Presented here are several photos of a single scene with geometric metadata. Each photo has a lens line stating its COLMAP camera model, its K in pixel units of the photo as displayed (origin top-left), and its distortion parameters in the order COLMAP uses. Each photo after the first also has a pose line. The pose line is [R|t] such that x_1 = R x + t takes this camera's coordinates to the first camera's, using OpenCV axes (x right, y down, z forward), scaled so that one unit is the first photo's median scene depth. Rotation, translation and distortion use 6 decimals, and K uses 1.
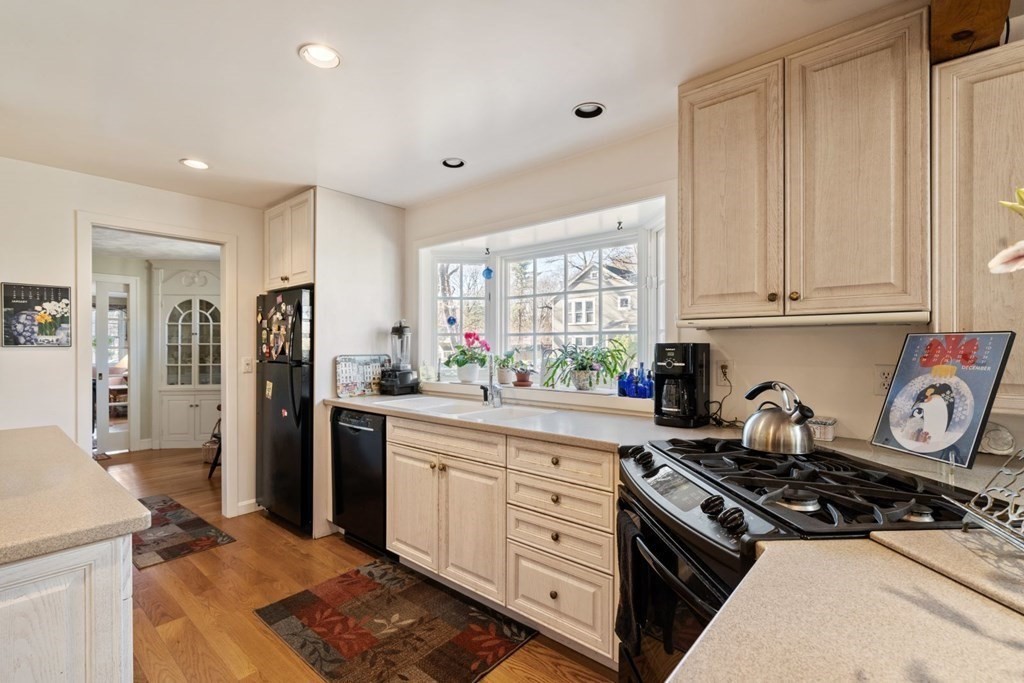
lens RADIAL K [[466.0, 0, 509.8], [0, 466.0, 343.3], [0, 0, 1]] dist [-0.003182, 0.000446]
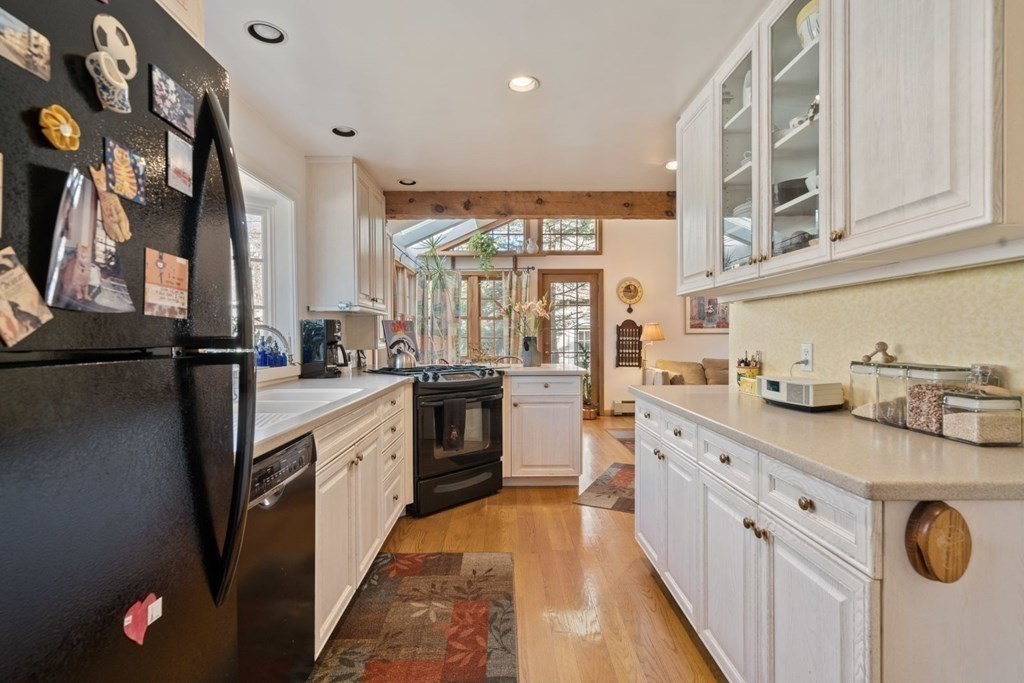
lens RADIAL K [[494.7, 0, 515.0], [0, 494.7, 342.1], [0, 0, 1]] dist [-0.004302, 0.001278]
pose [[-0.673872, -0.004229, 0.738836, -1.129330], [0.002793, 0.999962, 0.008271, 0.055491], [-0.738843, 0.007637, -0.673834, 1.572023]]
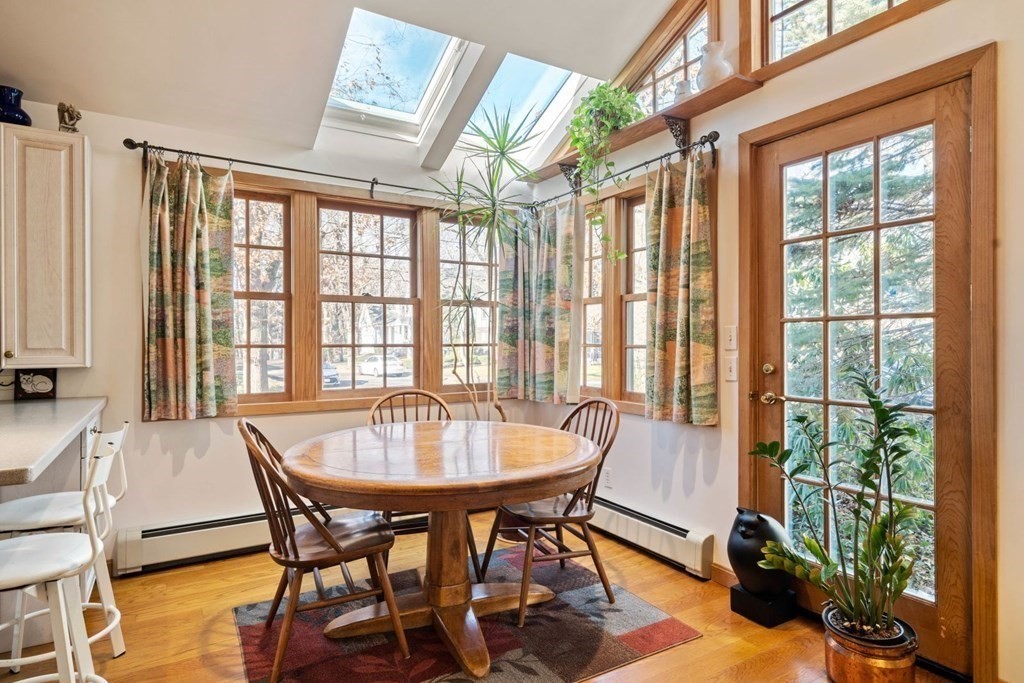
lens RADIAL K [[559.3, 0, 519.2], [0, 559.3, 344.0], [0, 0, 1]] dist [0.001365, 0.000794]
pose [[0.279411, -0.002947, 0.960167, -0.044923], [-0.002032, 0.999991, 0.003661, 0.040196], [-0.960169, -0.002974, 0.279403, -0.725919]]
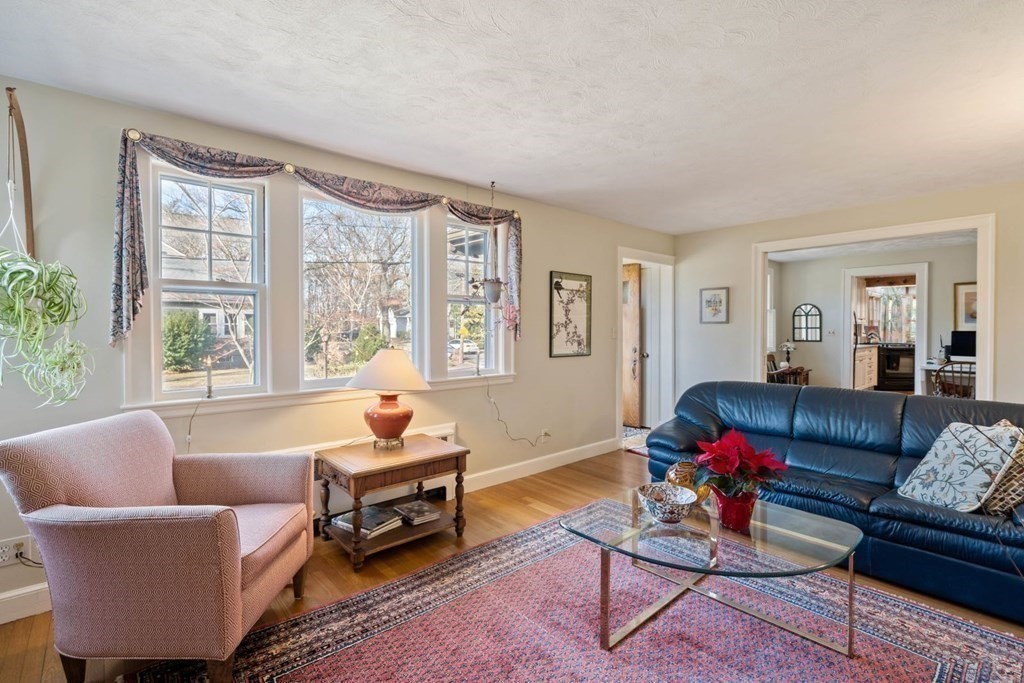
lens RADIAL K [[470.0, 0, 509.2], [0, 470.0, 339.5], [0, 0, 1]] dist [-0.005099, 0.001351]
pose [[0.133438, -0.014069, 0.990957, -4.669181], [0.003620, 0.999899, 0.013709, 0.047431], [-0.991051, 0.001758, 0.133476, 3.651657]]
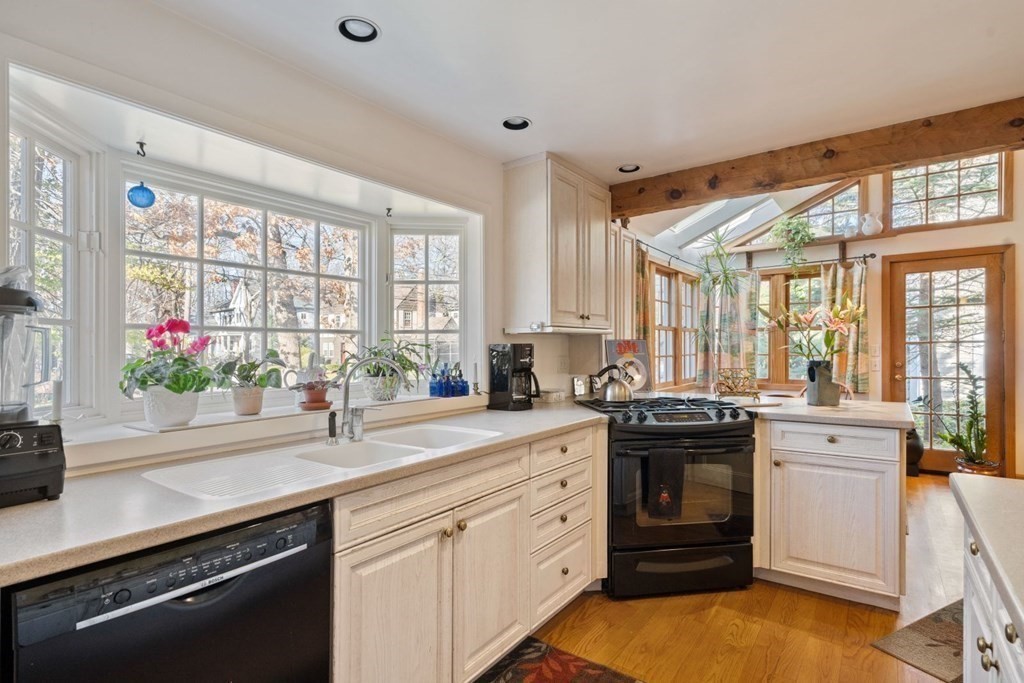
lens RADIAL K [[510.4, 0, 515.2], [0, 510.4, 350.6], [0, 0, 1]] dist [0.005655, -0.000240]
pose [[-0.085753, -0.002940, 0.996312, -0.995320], [0.005264, 0.999980, 0.003404, 0.012783], [-0.996302, 0.005536, -0.085736, 1.105016]]
